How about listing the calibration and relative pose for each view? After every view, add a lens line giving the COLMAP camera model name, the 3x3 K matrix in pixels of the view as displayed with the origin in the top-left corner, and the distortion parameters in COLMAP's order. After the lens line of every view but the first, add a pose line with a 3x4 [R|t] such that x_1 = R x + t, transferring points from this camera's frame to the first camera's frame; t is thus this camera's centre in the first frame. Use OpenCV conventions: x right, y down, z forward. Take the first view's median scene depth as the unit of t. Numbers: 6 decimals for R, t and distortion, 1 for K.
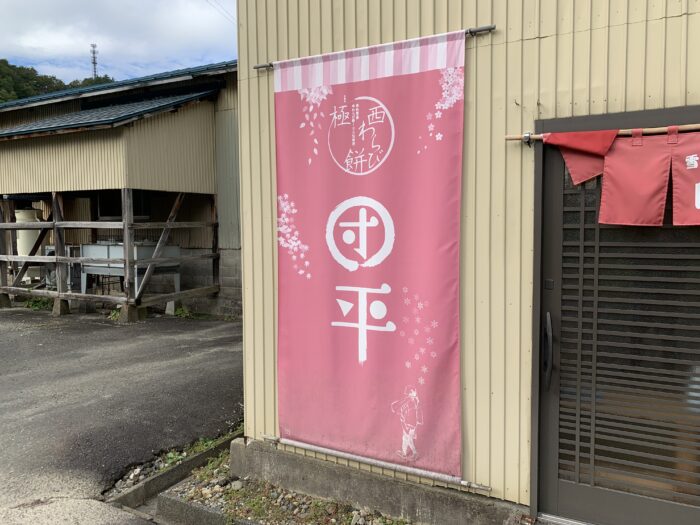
lens RADIAL K [[533.3, 0, 356.1], [0, 533.3, 258.7], [0, 0, 1]] dist [0.039399, -0.046481]
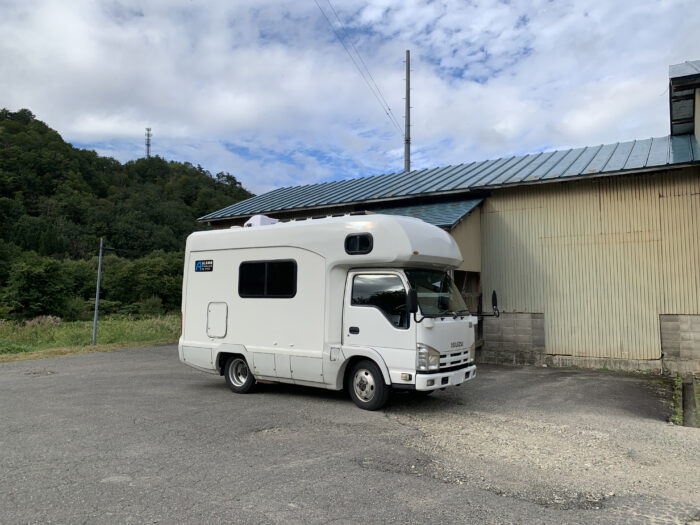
lens RADIAL K [[533.3, 0, 356.1], [0, 533.3, 258.7], [0, 0, 1]] dist [0.039399, -0.046481]
pose [[0.998254, -0.004845, -0.058871, -0.539728], [-0.002882, 0.991448, -0.130472, 0.025138], [0.058999, 0.130414, 0.989703, -0.398379]]
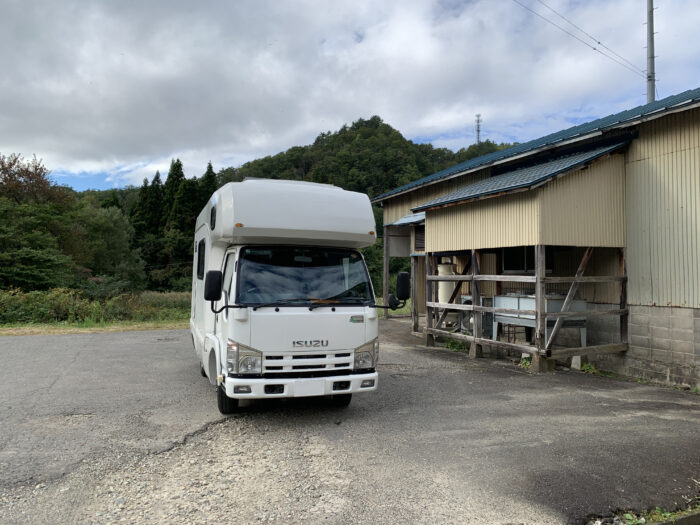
lens RADIAL K [[533.3, 0, 356.1], [0, 533.3, 258.7], [0, 0, 1]] dist [0.039399, -0.046481]
pose [[0.785436, -0.011199, -0.618841, -0.049054], [-0.047950, 0.995730, -0.078878, -0.001752], [0.617082, 0.091627, 0.781546, -0.050931]]
